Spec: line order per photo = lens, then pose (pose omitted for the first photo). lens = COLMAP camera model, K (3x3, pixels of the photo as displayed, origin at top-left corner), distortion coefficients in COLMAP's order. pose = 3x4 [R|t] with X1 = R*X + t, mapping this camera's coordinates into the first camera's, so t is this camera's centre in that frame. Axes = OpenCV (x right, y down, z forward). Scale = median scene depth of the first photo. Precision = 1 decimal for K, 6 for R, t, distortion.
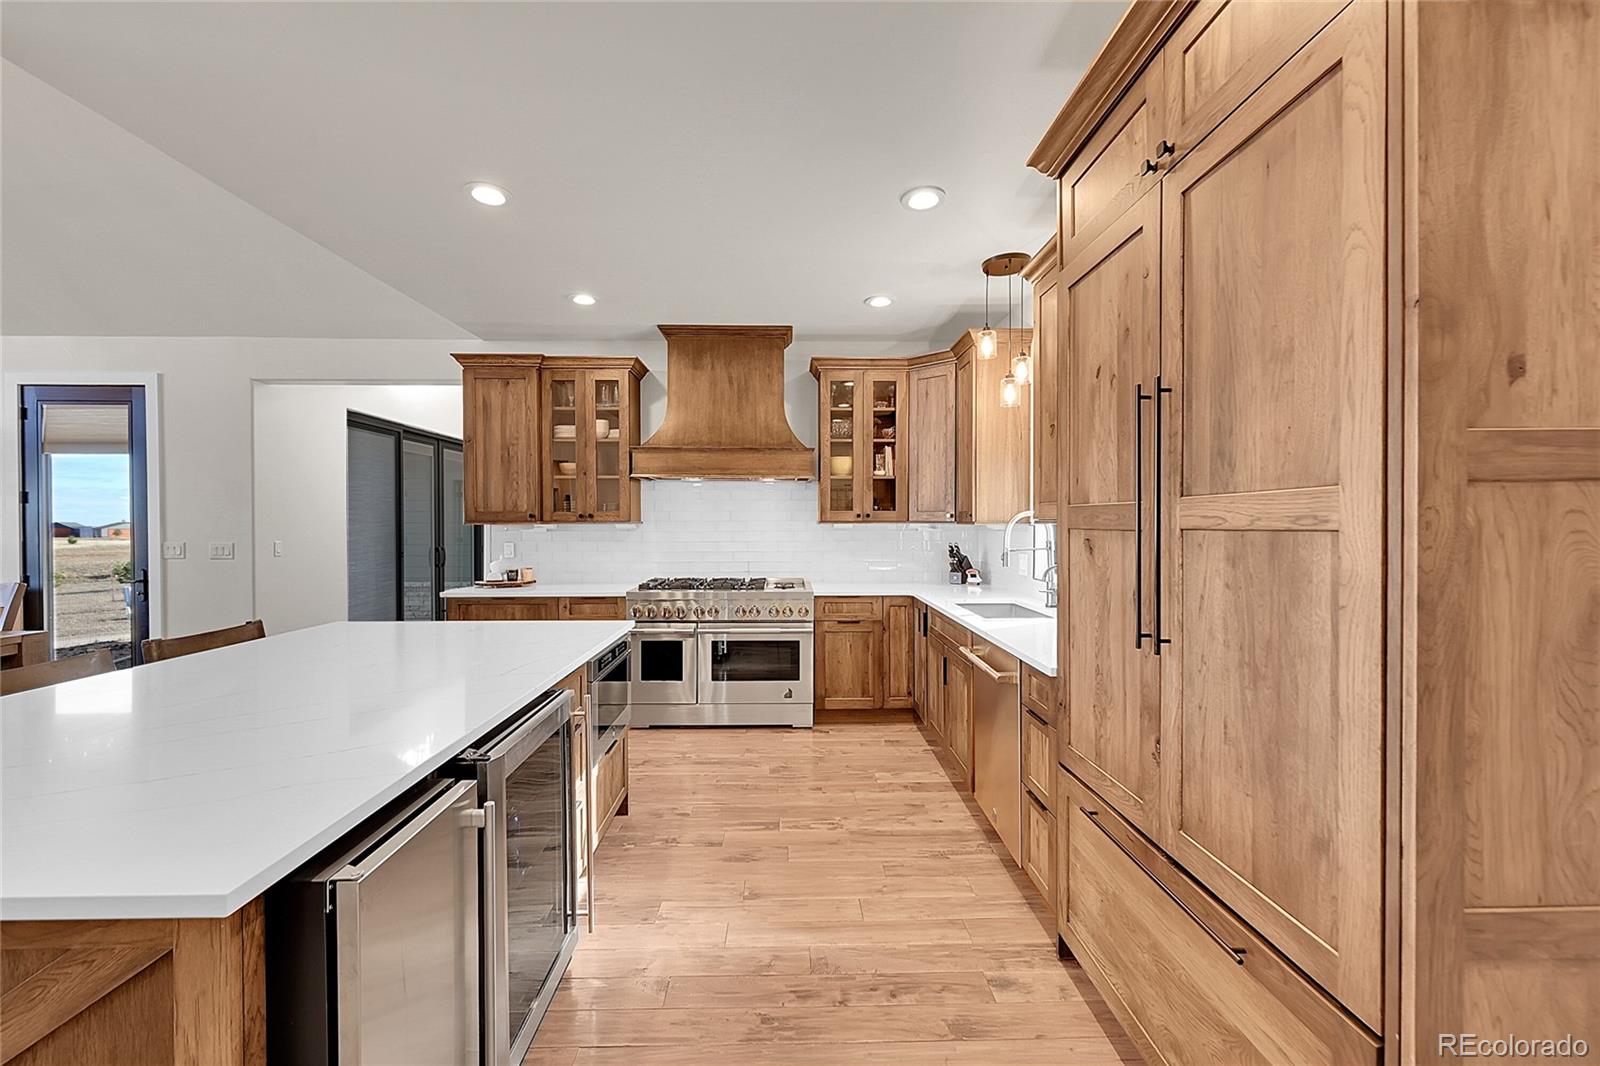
lens RADIAL K [[630.3, 0, 798.4], [0, 630.3, 531.0], [0, 0, 1]] dist [-0.003484, 0.001261]
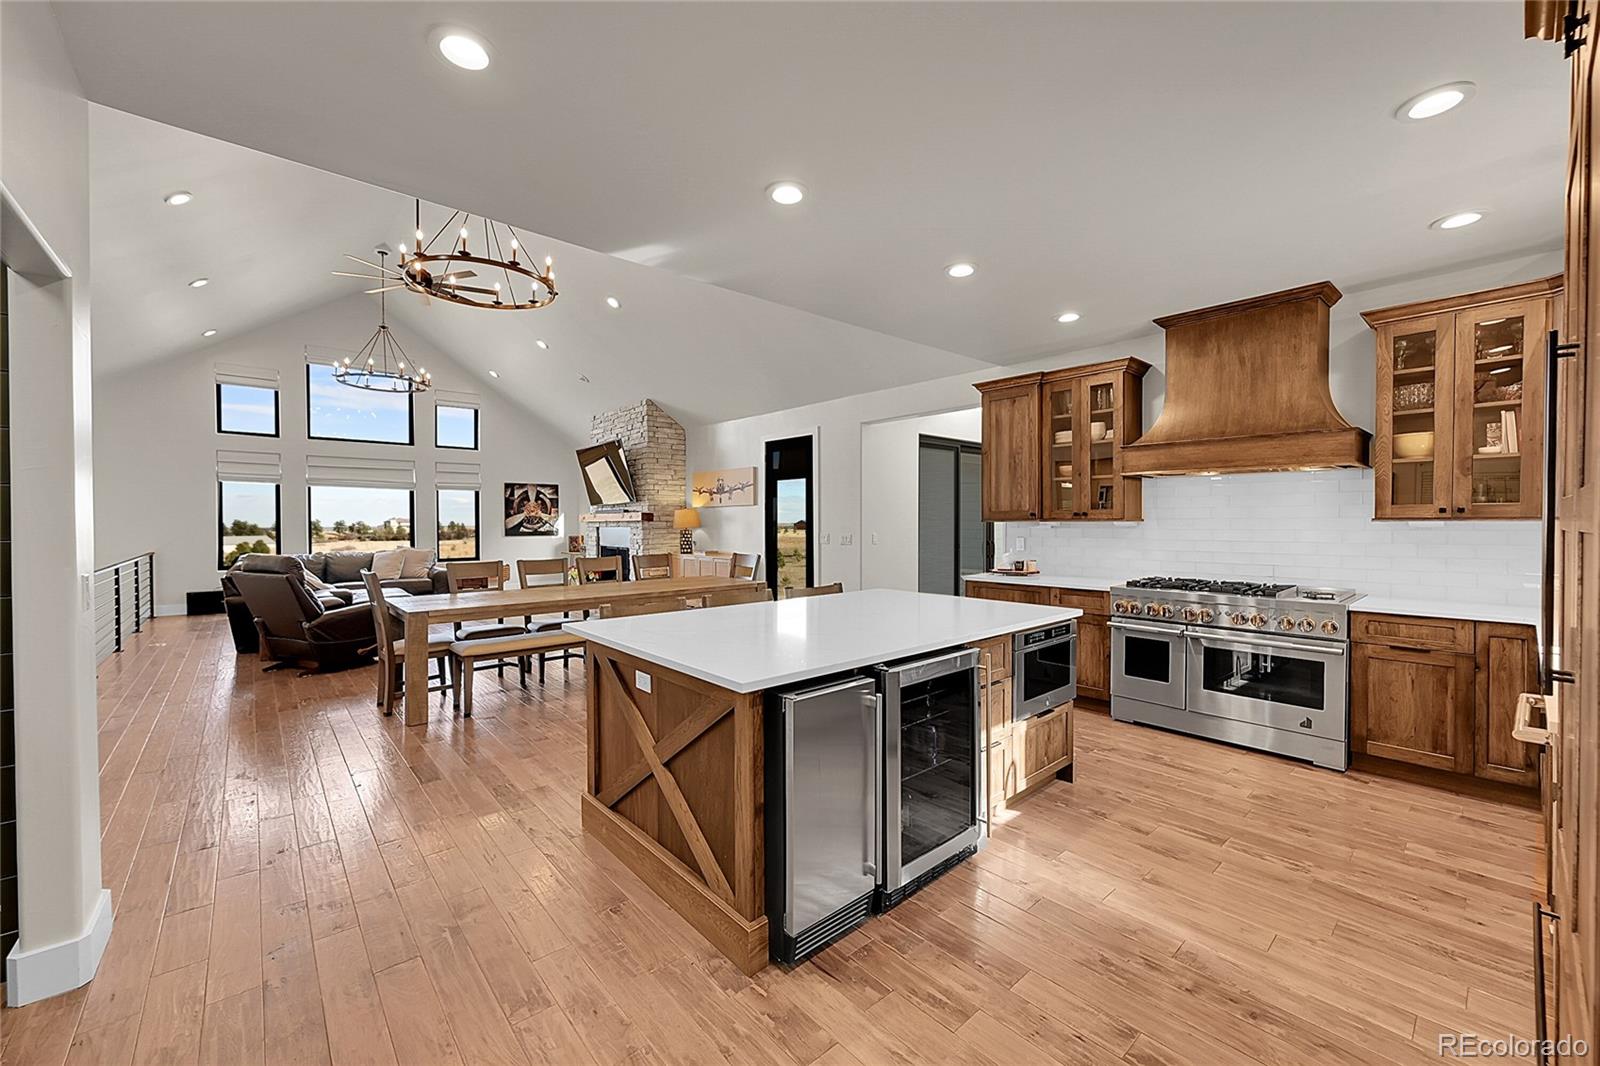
lens RADIAL K [[630.3, 0, 797.0], [0, 630.3, 531.7], [0, 0, 1]] dist [-0.003484, 0.001261]
pose [[0.640068, 0.012975, -0.768209, 0.185957], [-0.008035, 0.999916, 0.010194, -0.000628], [0.768276, -0.000352, 0.640118, -0.061376]]
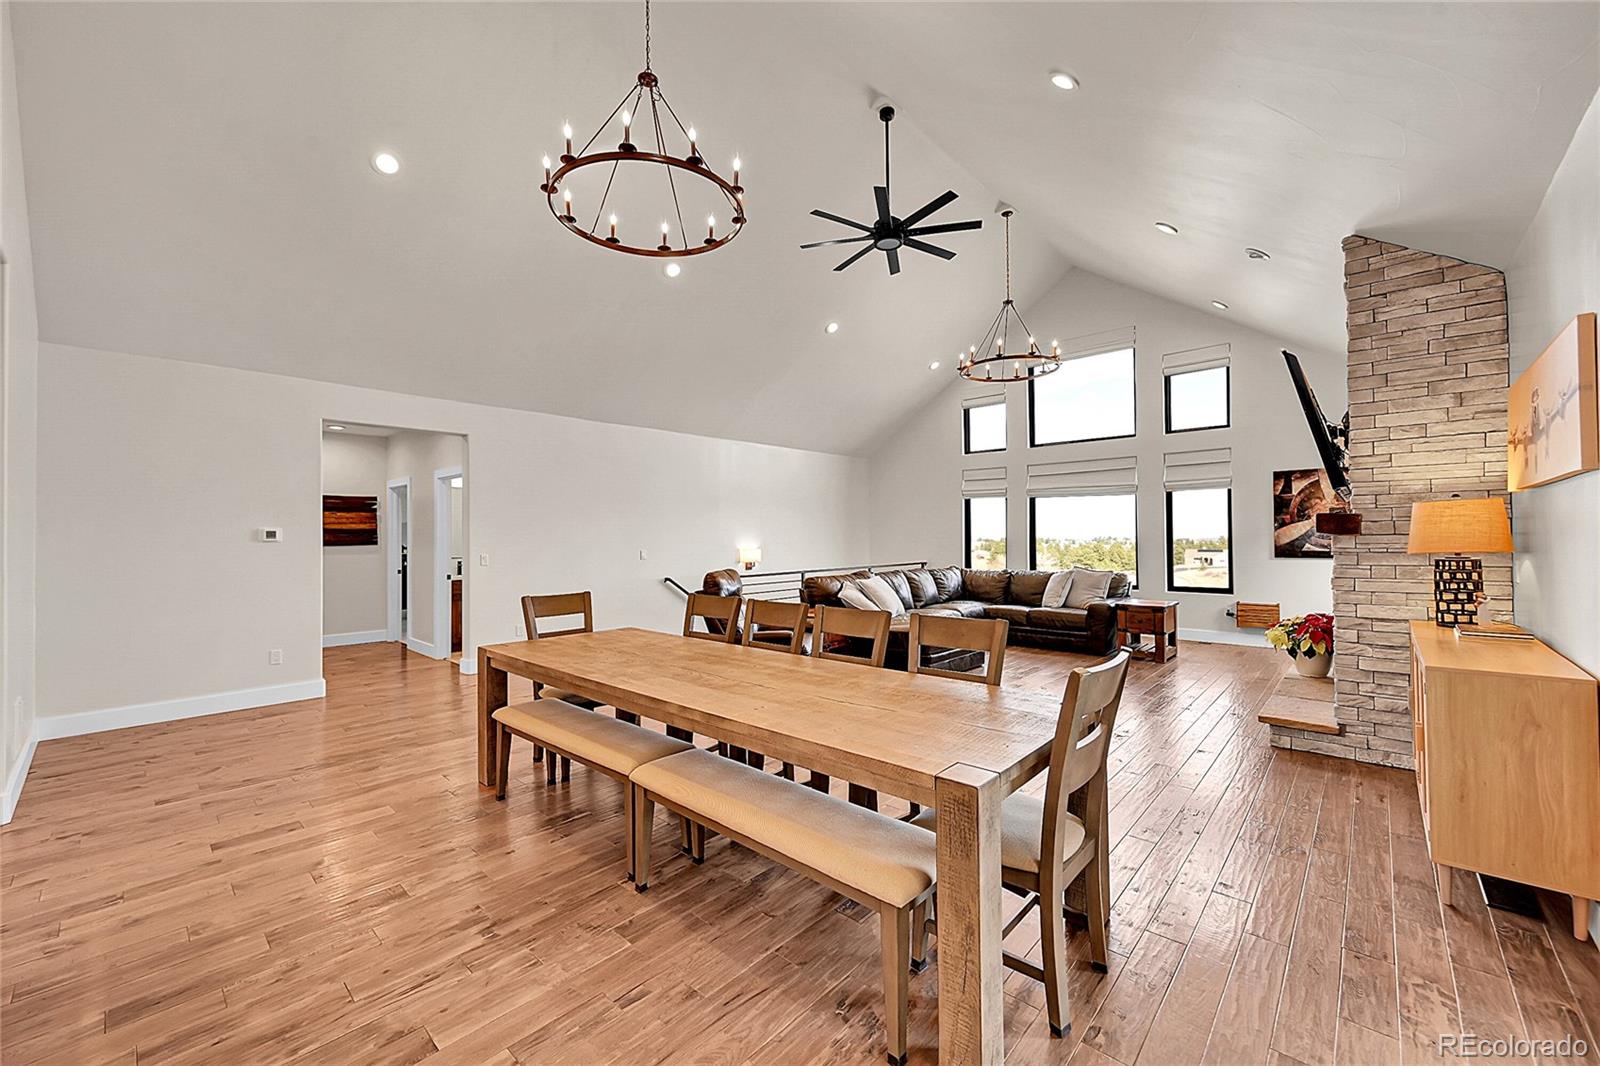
lens RADIAL K [[630.3, 0, 797.4], [0, 630.3, 534.0], [0, 0, 1]] dist [-0.003484, 0.001261]
pose [[-0.692572, 0.002687, -0.721344, -0.644575], [0.001097, 0.999996, 0.002672, -0.013877], [0.721348, 0.001059, -0.692572, 0.994576]]
